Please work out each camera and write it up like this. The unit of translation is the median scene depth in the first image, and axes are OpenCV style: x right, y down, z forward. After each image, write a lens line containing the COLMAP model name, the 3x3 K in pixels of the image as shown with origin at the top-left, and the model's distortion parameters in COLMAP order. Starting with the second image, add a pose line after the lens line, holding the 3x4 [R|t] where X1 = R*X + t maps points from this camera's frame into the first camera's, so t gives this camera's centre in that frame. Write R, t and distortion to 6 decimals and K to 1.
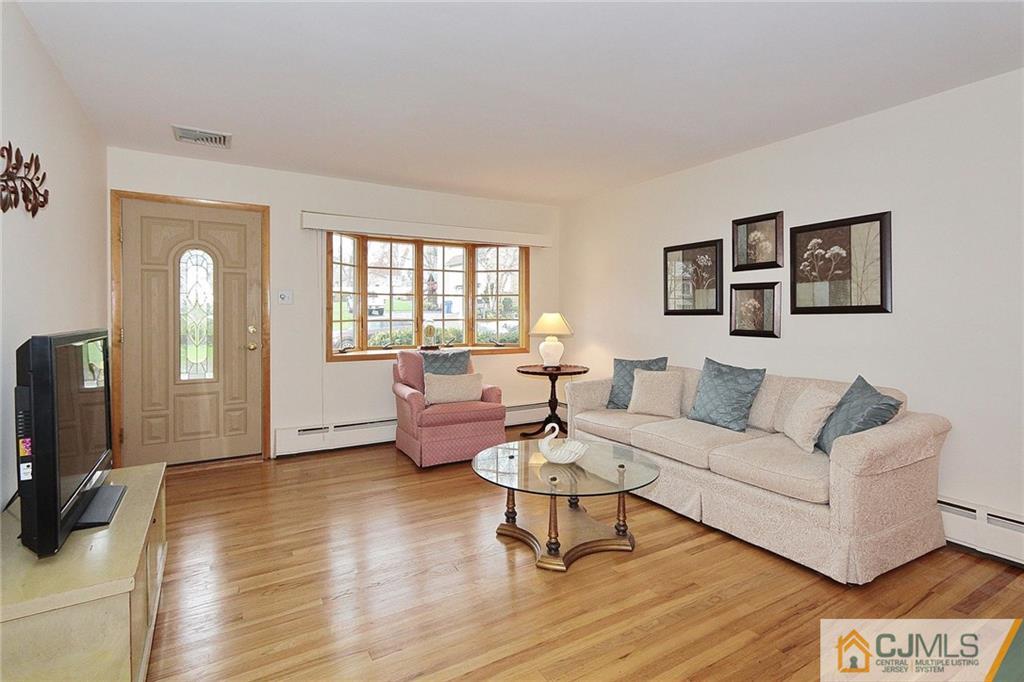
lens RADIAL K [[523.9, 0, 510.9], [0, 523.9, 307.6], [0, 0, 1]] dist [-0.002281, -0.000823]
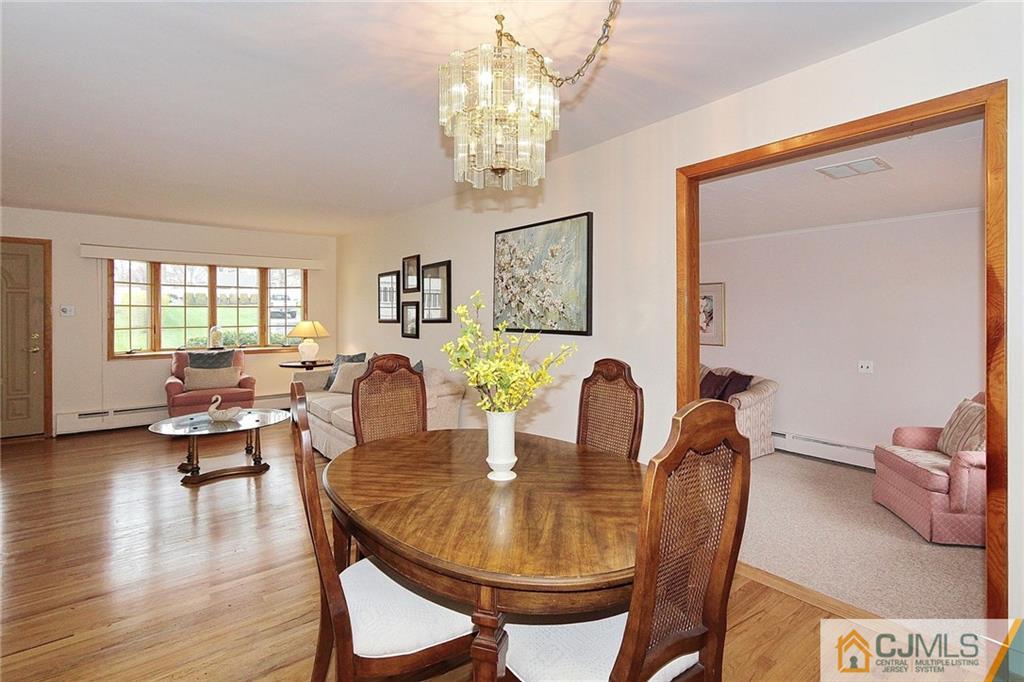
lens RADIAL K [[490.1, 0, 513.7], [0, 490.1, 309.5], [0, 0, 1]] dist [-0.000487, -0.000161]
pose [[0.986734, -0.002402, 0.162325, 0.419480], [0.002681, 0.999995, -0.001500, -0.017036], [-0.162321, 0.001915, 0.986736, -0.332604]]
